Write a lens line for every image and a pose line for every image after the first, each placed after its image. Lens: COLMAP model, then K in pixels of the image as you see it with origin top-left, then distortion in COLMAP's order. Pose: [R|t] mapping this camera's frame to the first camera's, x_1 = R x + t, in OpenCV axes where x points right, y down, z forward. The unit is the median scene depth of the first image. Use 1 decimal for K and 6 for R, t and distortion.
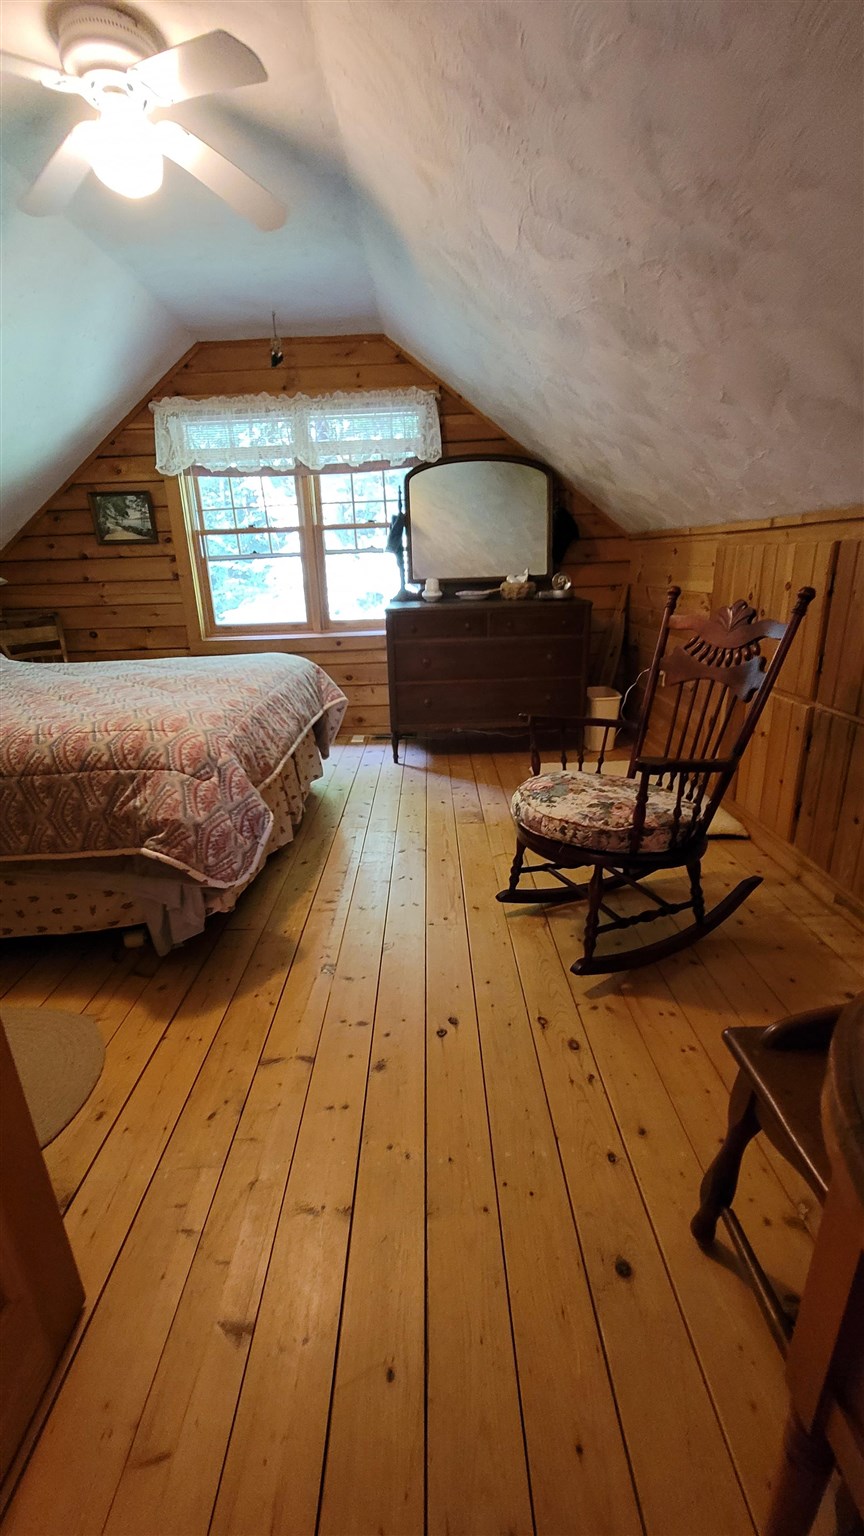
lens RADIAL K [[628.2, 0, 430.5], [0, 628.2, 773.1], [0, 0, 1]] dist [-0.001764, -0.000561]
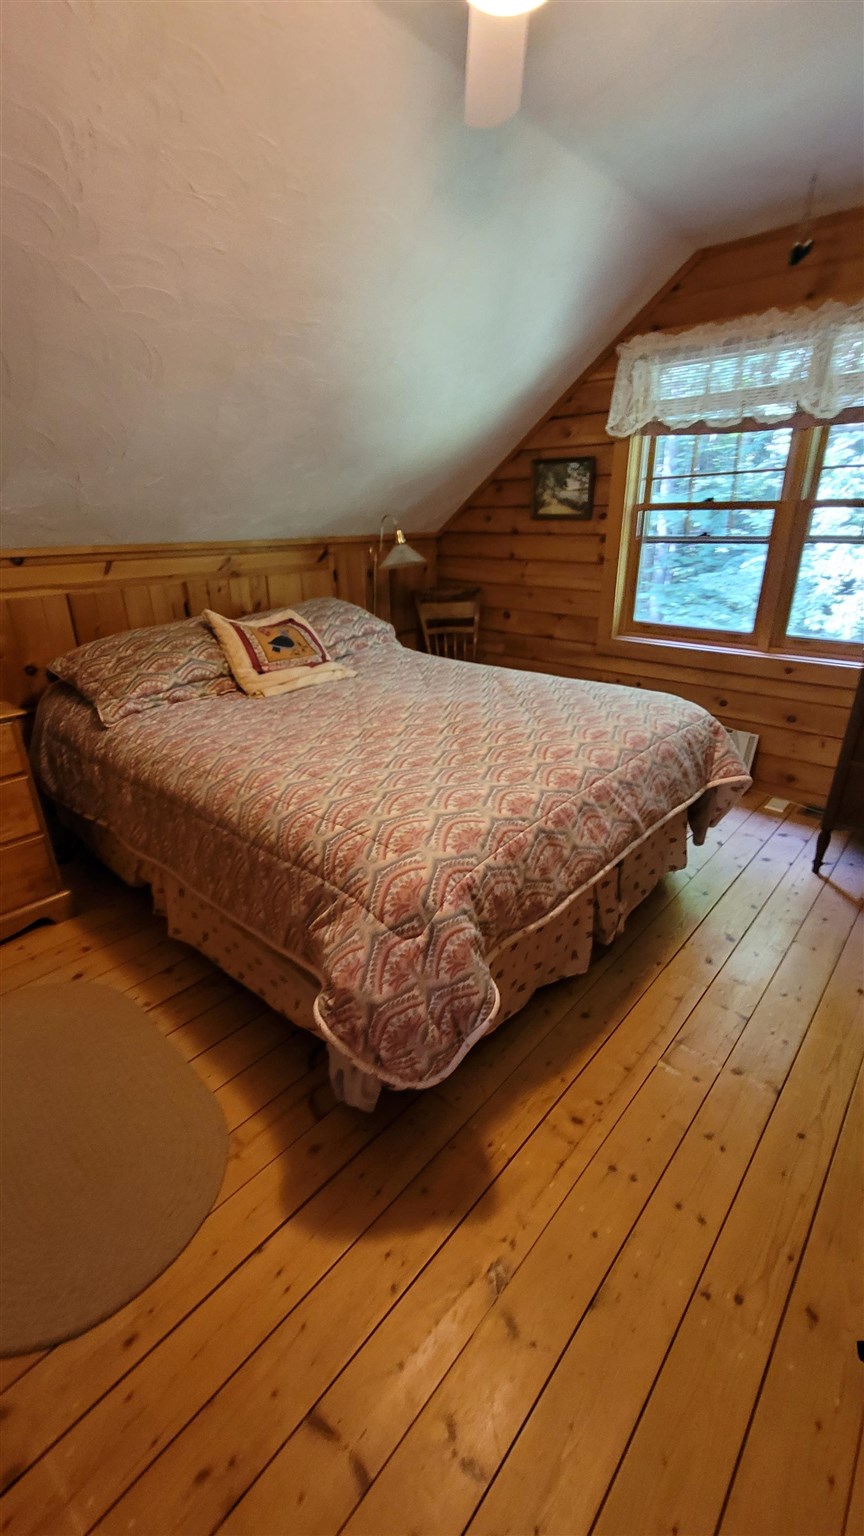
lens RADIAL K [[628.2, 0, 430.5], [0, 628.2, 773.1], [0, 0, 1]] dist [-0.001764, -0.000561]
pose [[0.746320, 0.278697, -0.604430, 0.014323], [-0.226982, 0.960247, 0.162495, -0.132020], [0.625689, 0.015921, 0.779910, 0.218075]]
